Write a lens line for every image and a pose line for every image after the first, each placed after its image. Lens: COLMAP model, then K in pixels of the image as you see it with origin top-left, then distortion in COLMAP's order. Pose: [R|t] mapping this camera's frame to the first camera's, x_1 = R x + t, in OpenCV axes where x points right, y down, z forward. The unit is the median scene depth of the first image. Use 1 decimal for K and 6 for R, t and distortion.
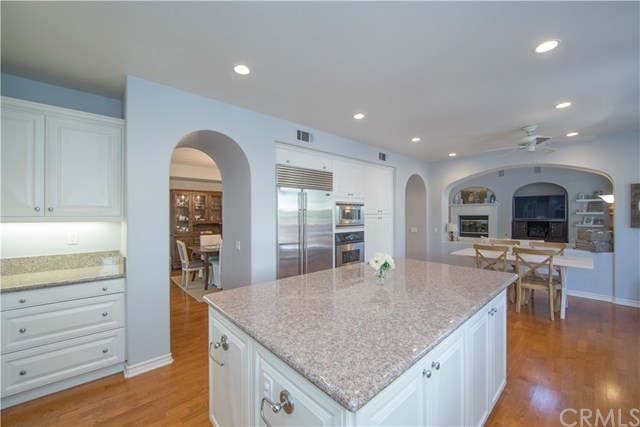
lens RADIAL K [[252.9, 0, 321.4], [0, 252.9, 212.0], [0, 0, 1]] dist [-0.012233, 0.001549]
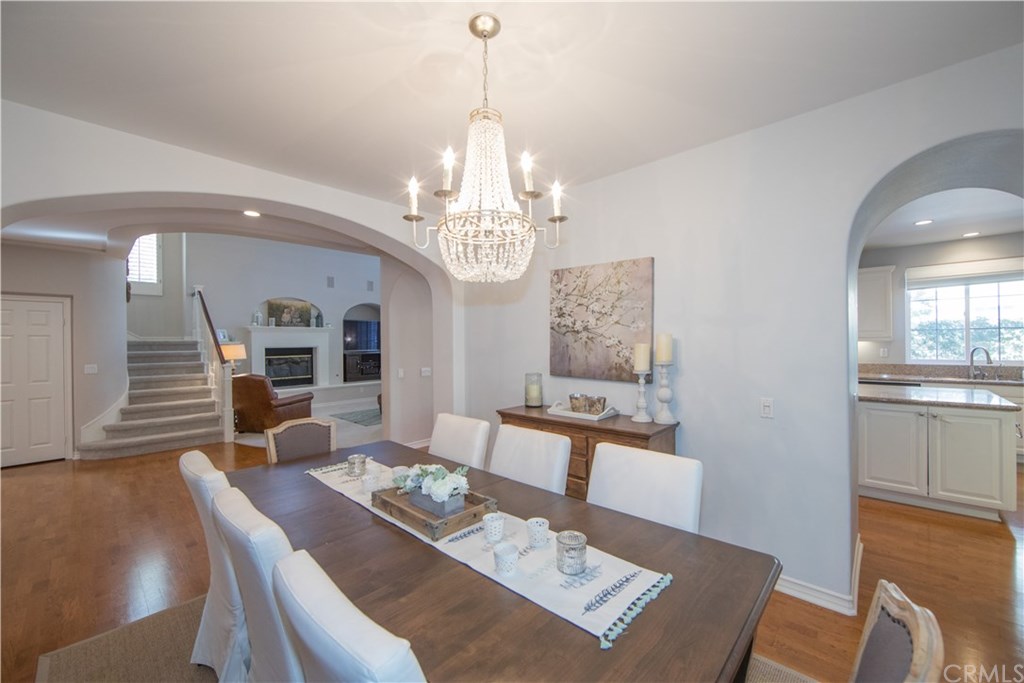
lens RADIAL K [[404.6, 0, 512.4], [0, 404.6, 344.5], [0, 0, 1]] dist [-0.012233, 0.001549]
pose [[-0.085778, -0.000890, 0.996314, -0.456271], [0.001657, 0.999998, 0.001036, 0.008562], [-0.996313, 0.001740, -0.085776, 0.748222]]
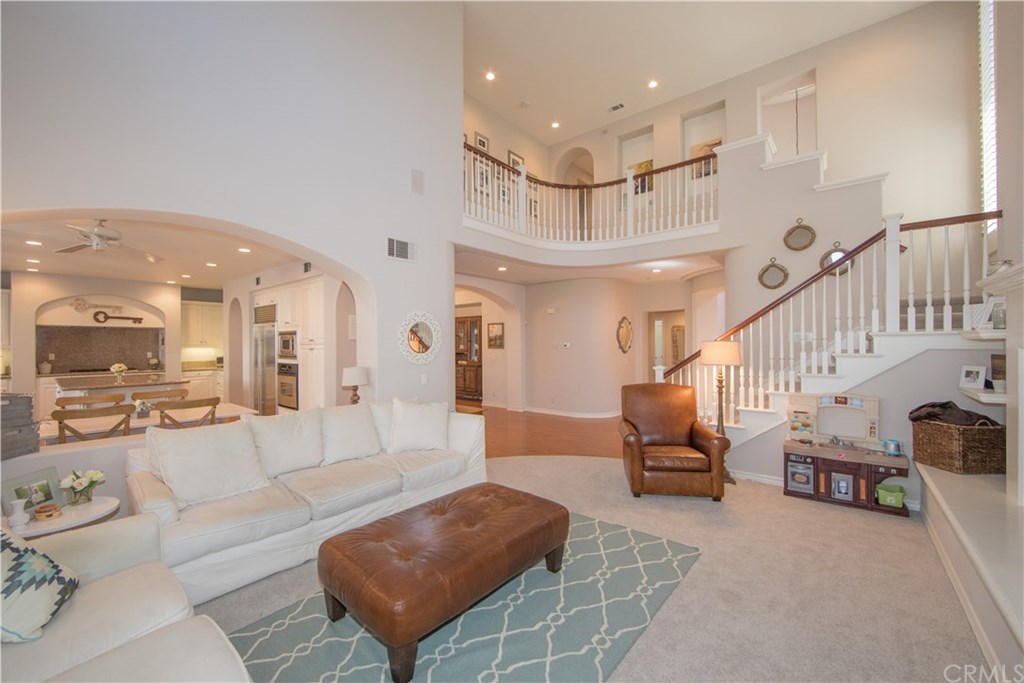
lens RADIAL K [[404.6, 0, 517.0], [0, 404.6, 342.7], [0, 0, 1]] dist [-0.012233, 0.001549]
pose [[0.145365, 0.000143, -0.989378, 0.982875], [0.013390, 0.999908, 0.002112, 0.006852], [0.989287, -0.013555, 0.145350, 0.933636]]
